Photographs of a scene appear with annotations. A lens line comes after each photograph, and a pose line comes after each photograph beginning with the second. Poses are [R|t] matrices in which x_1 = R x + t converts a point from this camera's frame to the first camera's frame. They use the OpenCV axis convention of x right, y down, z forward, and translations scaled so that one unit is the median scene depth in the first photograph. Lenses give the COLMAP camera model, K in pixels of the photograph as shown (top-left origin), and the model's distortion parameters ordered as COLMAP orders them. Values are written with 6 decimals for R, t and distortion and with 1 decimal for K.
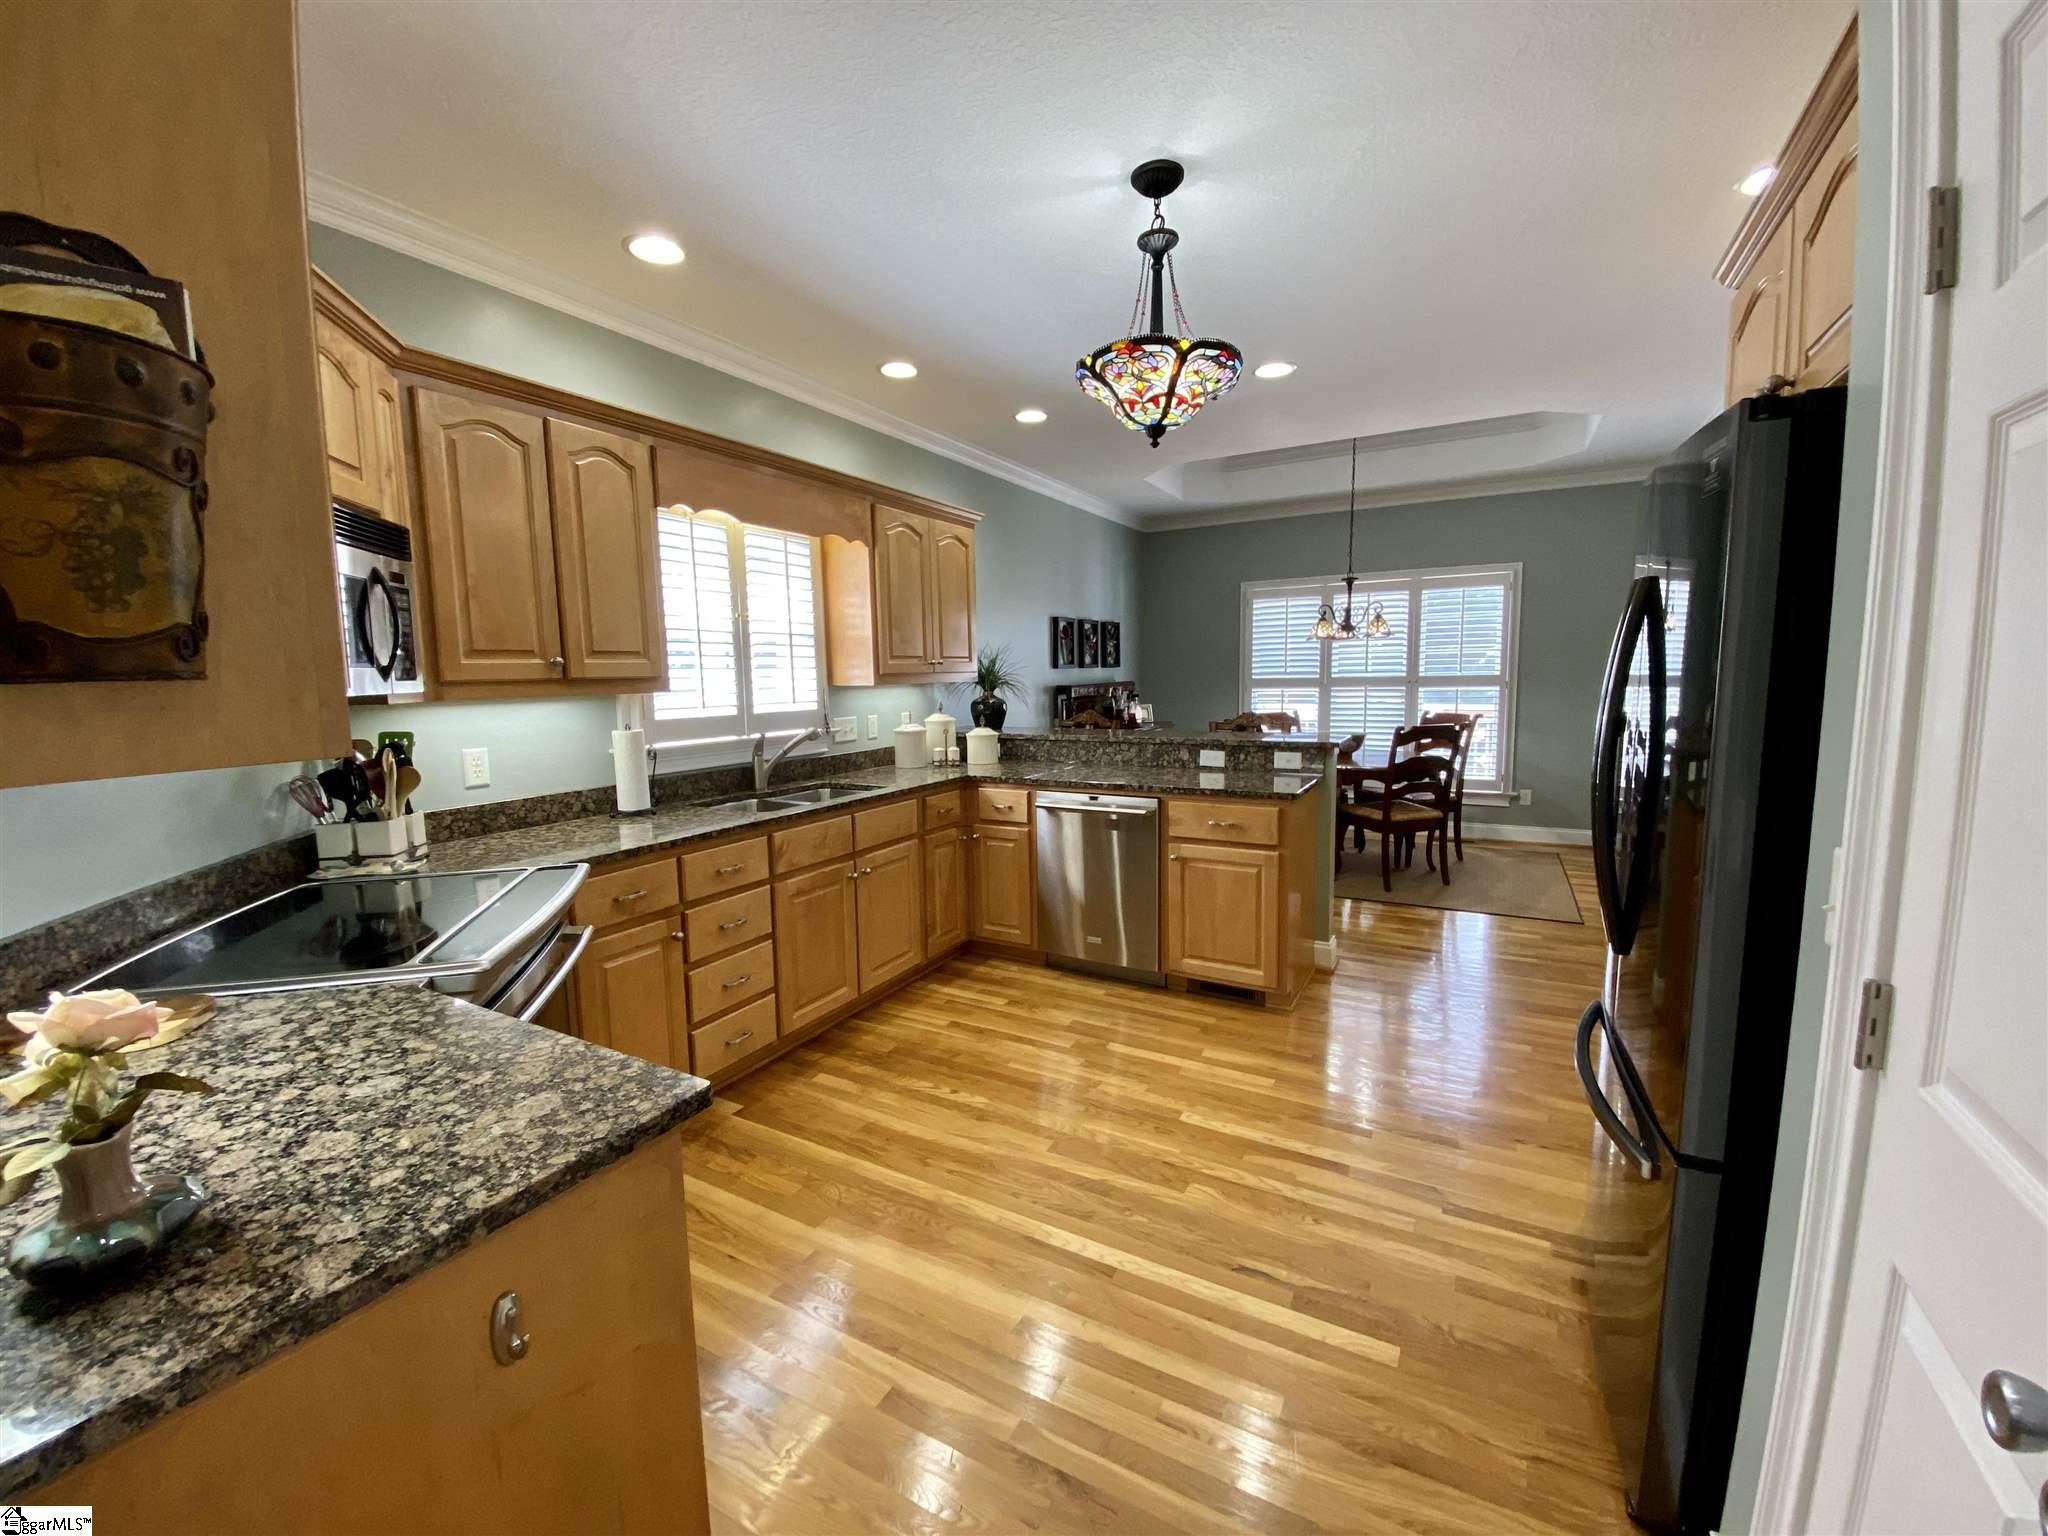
lens RADIAL K [[817.1, 0, 1024.0], [0, 817.1, 768.0], [0, 0, 1]] dist [0.051305, -0.040506]
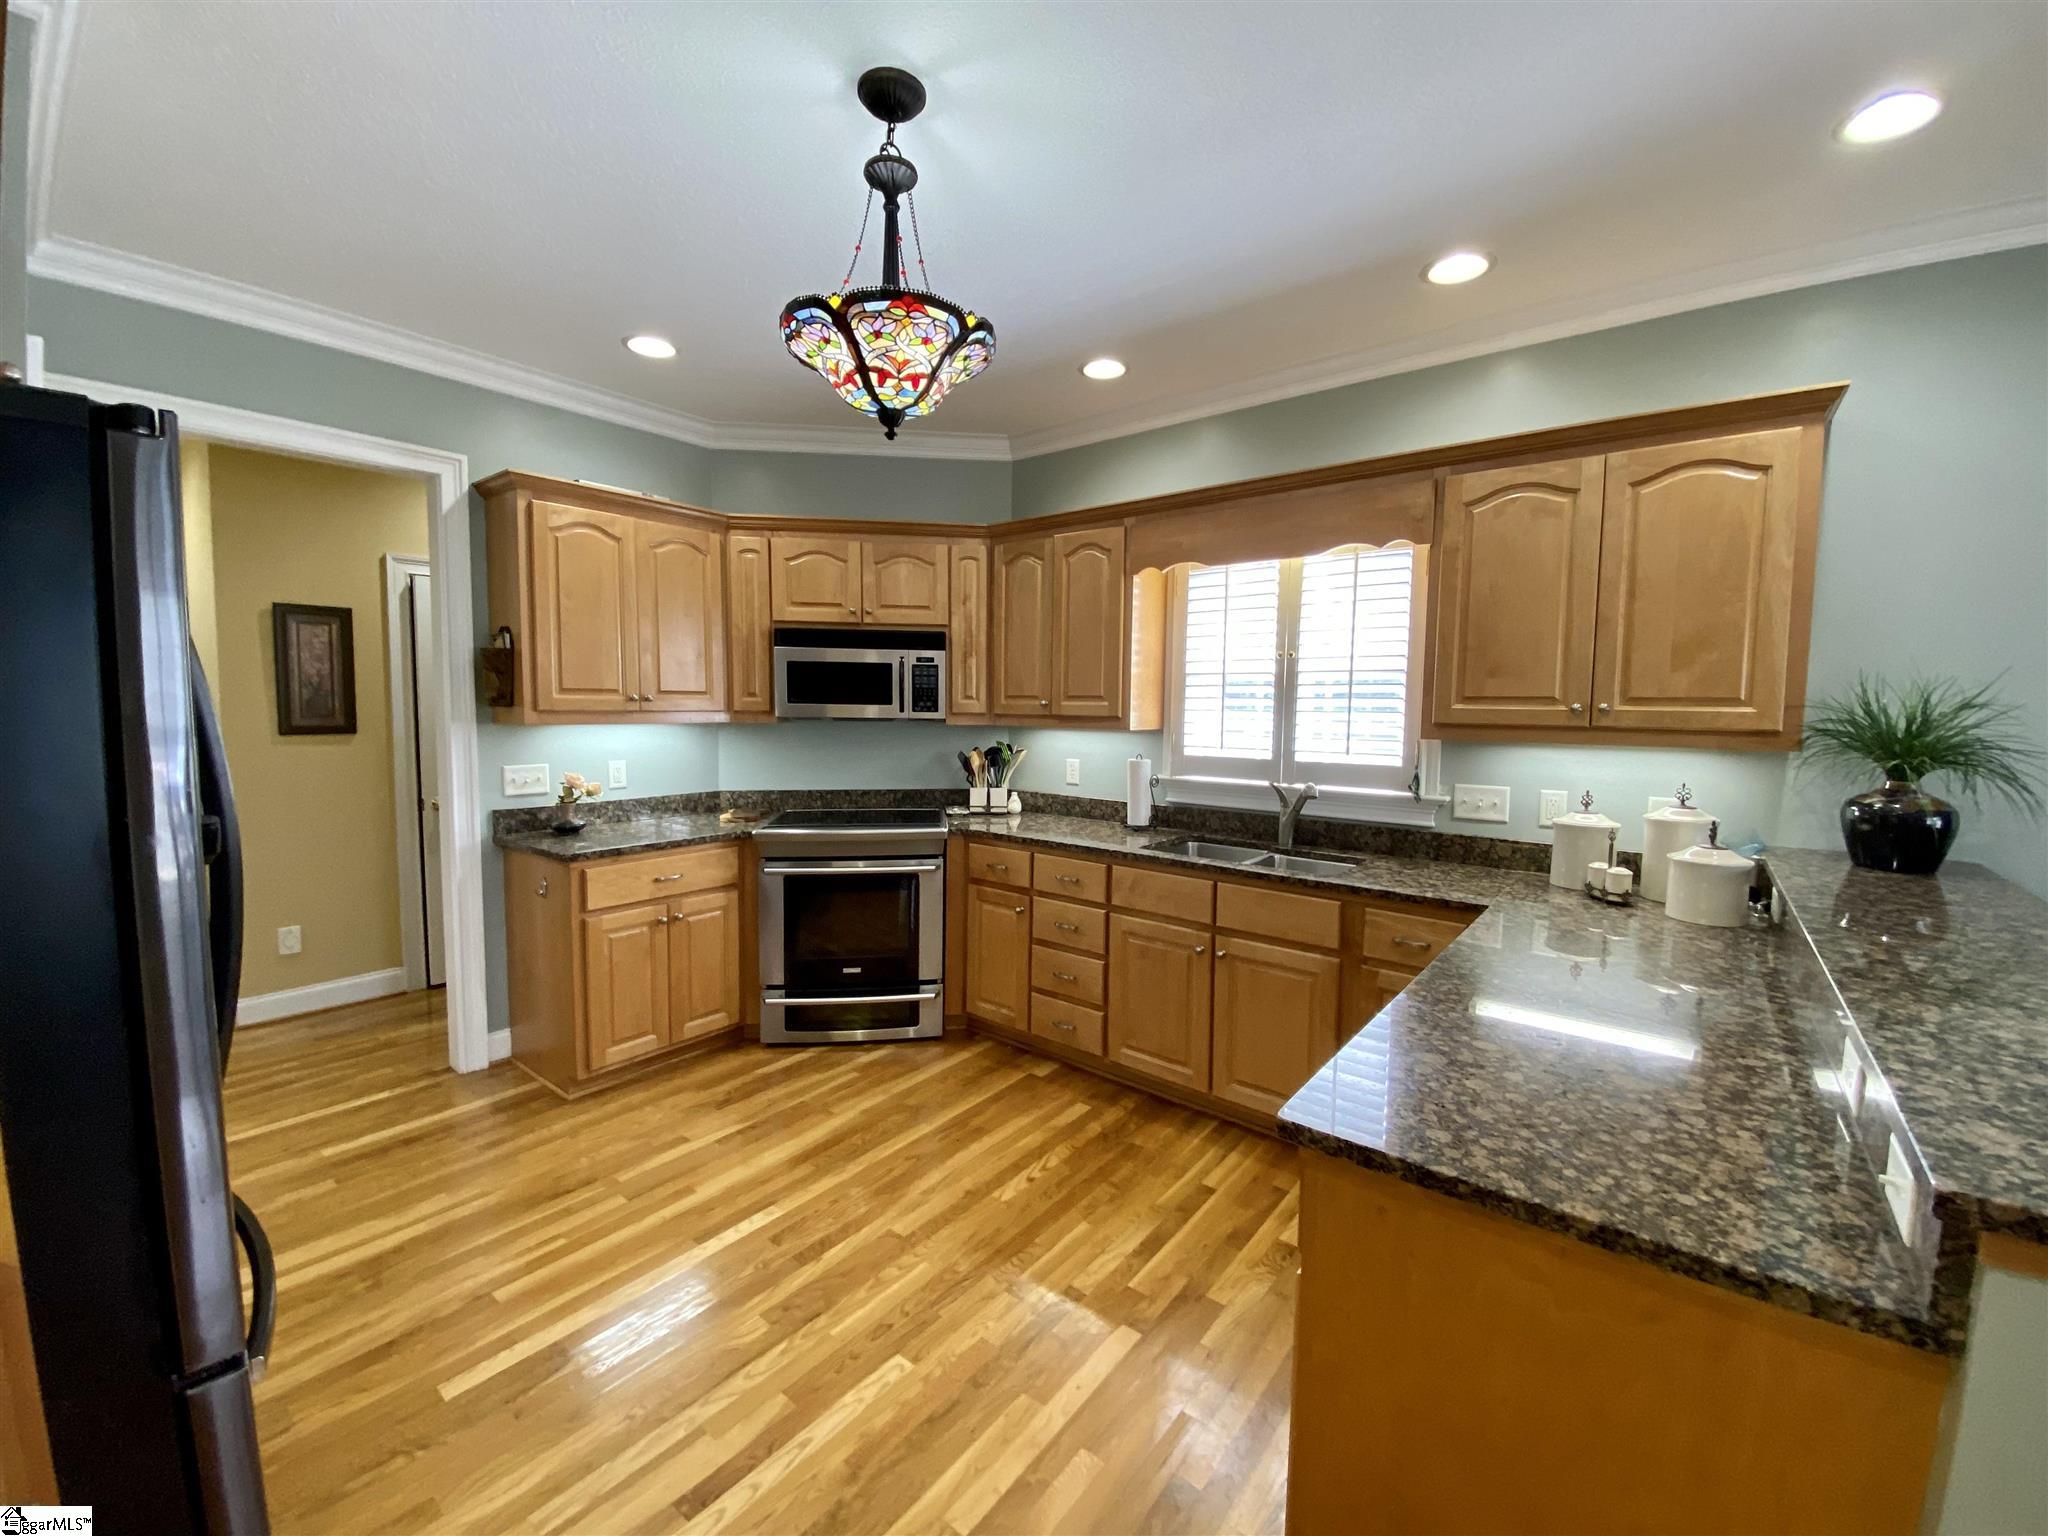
lens RADIAL K [[817.1, 0, 1024.0], [0, 817.1, 768.0], [0, 0, 1]] dist [0.051305, -0.040506]
pose [[-0.162170, 0.094312, -0.982245, 0.550504], [-0.125786, 0.985325, 0.115376, -0.113367], [0.978713, 0.142263, -0.147927, 0.760893]]
